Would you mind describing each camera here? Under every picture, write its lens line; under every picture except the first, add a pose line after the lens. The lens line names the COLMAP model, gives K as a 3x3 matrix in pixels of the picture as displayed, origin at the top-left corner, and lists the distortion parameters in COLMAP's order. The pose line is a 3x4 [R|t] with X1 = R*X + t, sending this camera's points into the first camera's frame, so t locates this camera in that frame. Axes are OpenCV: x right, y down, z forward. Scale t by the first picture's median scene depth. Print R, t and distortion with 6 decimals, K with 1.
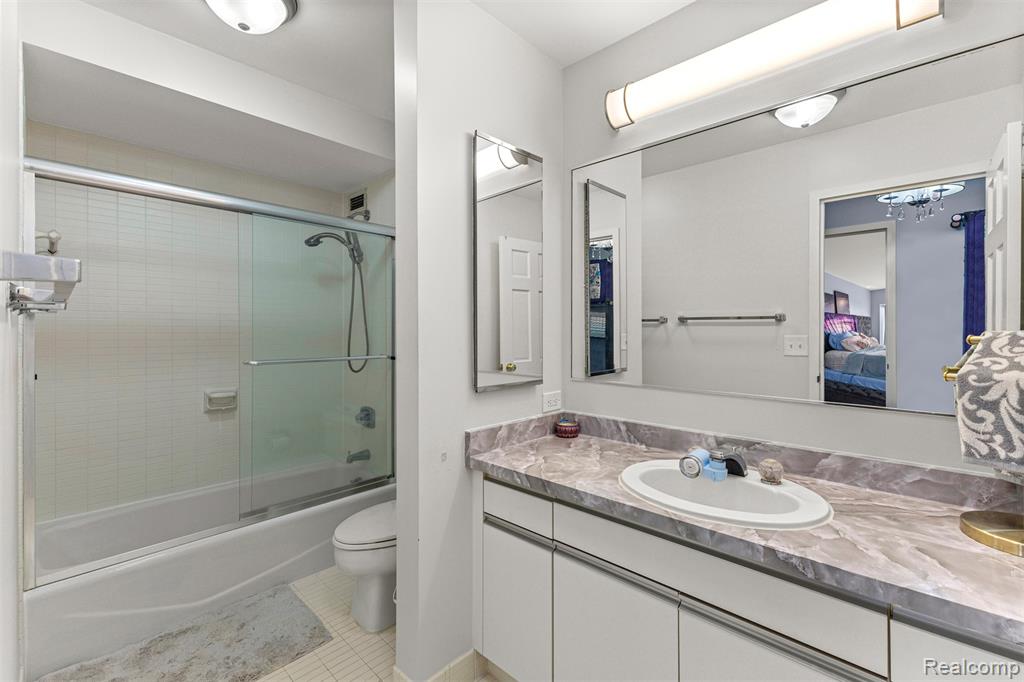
lens RADIAL K [[436.2, 0, 509.0], [0, 436.2, 331.3], [0, 0, 1]] dist [0.002447, -0.000432]
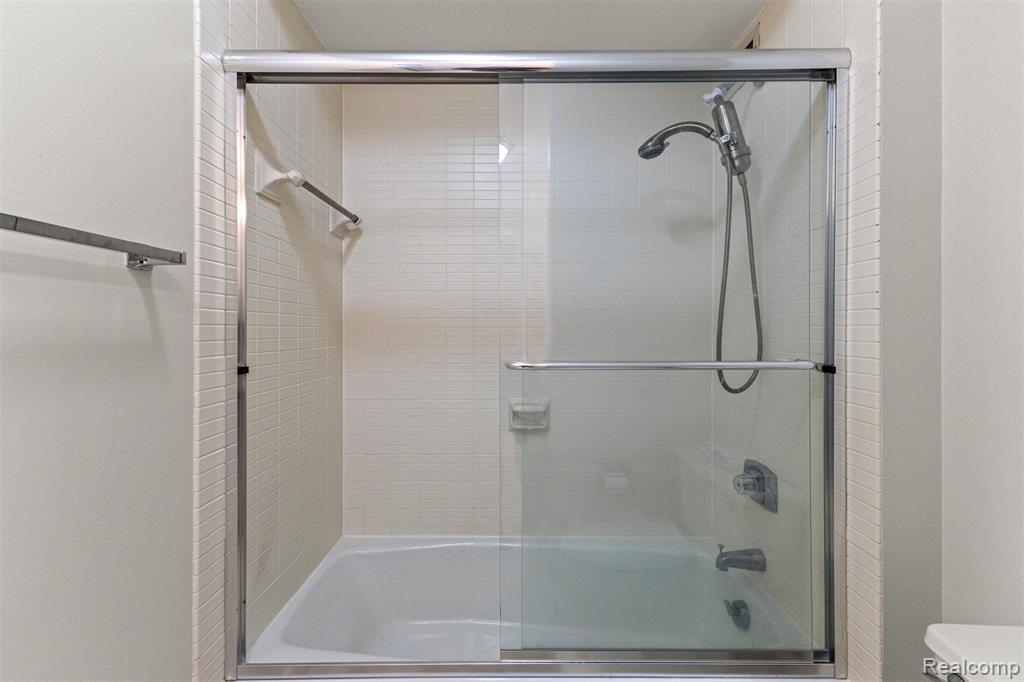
lens RADIAL K [[450.3, 0, 511.9], [0, 450.3, 333.9], [0, 0, 1]] dist [0.014005, -0.000143]
pose [[0.684987, 0.001539, -0.728554, -0.150087], [-0.000169, 0.999998, 0.001953, 0.025994], [0.728556, -0.001215, 0.684986, 0.465023]]
